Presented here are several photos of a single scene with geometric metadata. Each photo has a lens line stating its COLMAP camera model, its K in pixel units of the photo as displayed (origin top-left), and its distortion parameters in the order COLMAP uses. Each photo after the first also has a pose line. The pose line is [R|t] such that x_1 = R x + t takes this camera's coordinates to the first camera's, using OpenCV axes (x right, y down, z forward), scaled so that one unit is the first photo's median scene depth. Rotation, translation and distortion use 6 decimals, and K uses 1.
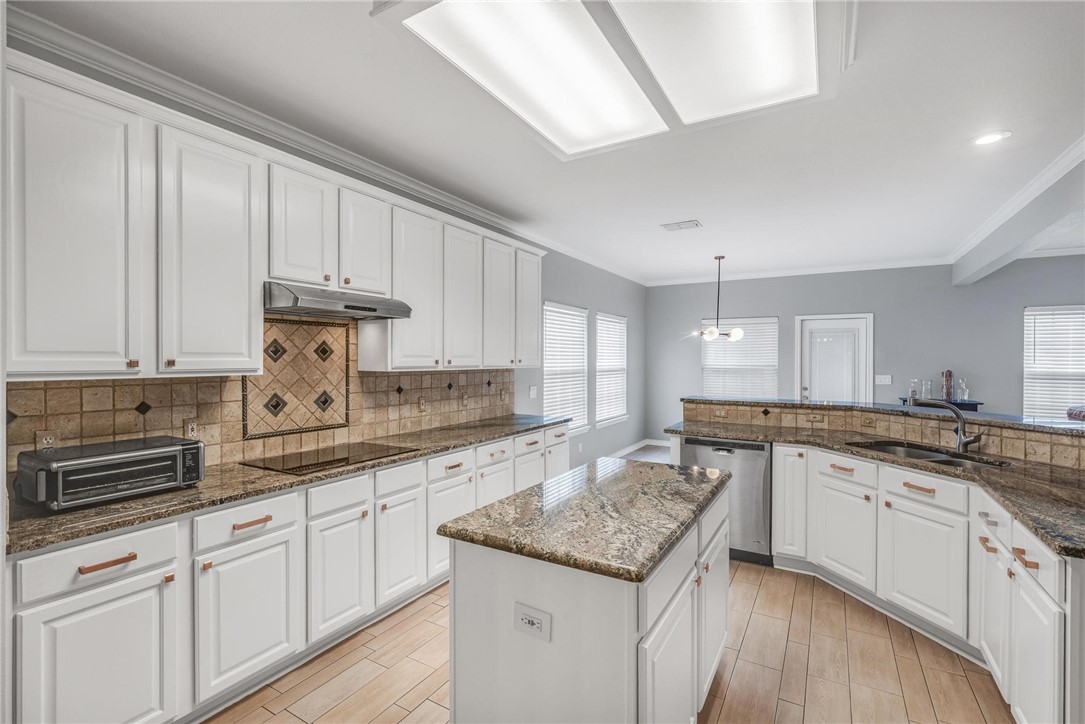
lens RADIAL K [[472.2, 0, 541.9], [0, 472.2, 363.9], [0, 0, 1]] dist [0.003361, -0.001916]
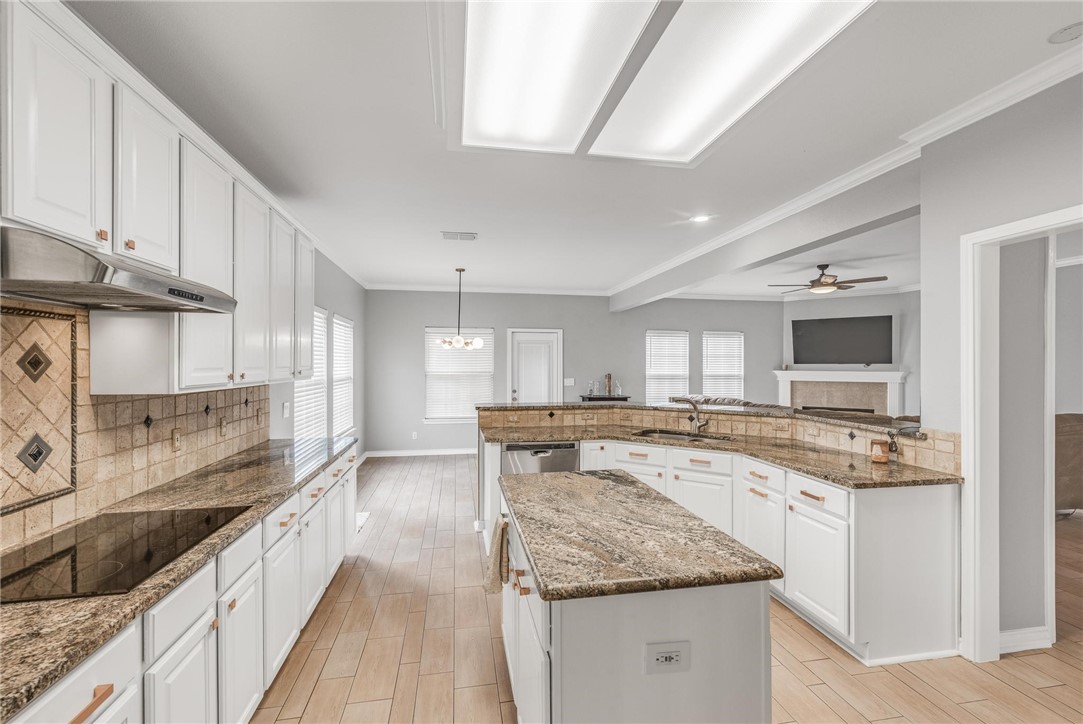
lens RADIAL K [[471.4, 0, 534.6], [0, 471.4, 365.3], [0, 0, 1]] dist [0.003361, -0.001916]
pose [[0.761671, -0.004385, 0.647949, -0.351099], [0.008944, 0.999953, -0.003747, -0.015411], [-0.647902, 0.008649, 0.761674, 0.190037]]
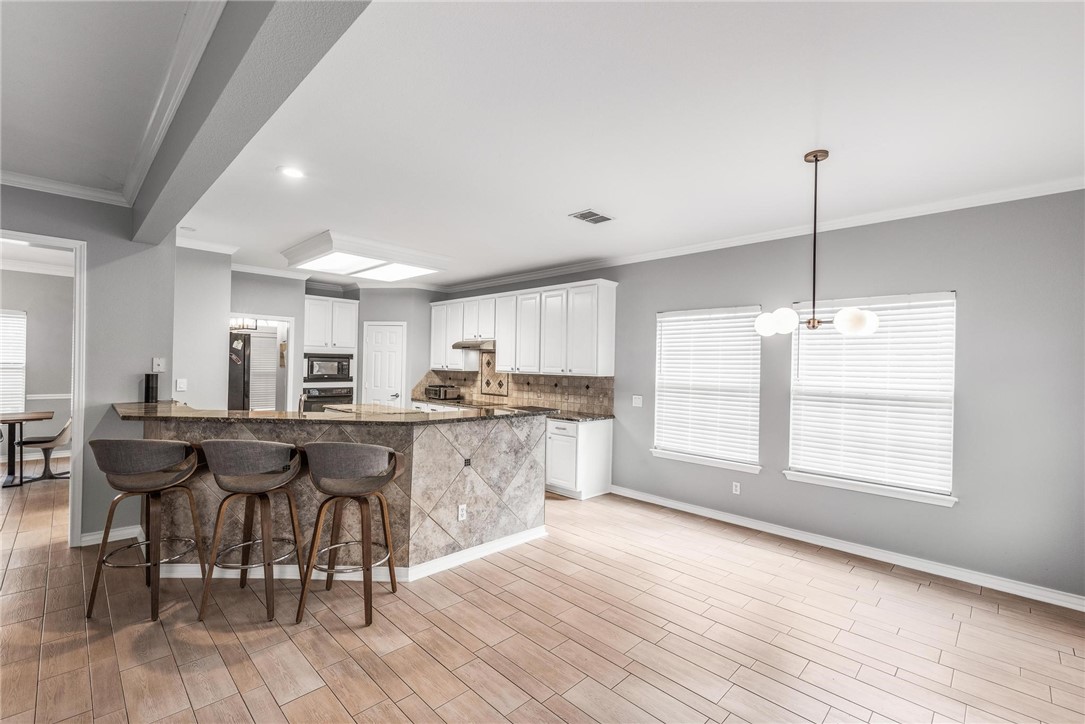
lens RADIAL K [[472.2, 0, 550.8], [0, 472.2, 360.4], [0, 0, 1]] dist [0.003361, -0.001916]
pose [[-0.235783, -0.018338, -0.971633, 1.737296], [-0.031664, 0.999436, -0.011179, -0.023863], [0.971290, 0.028130, -0.236230, 1.715298]]
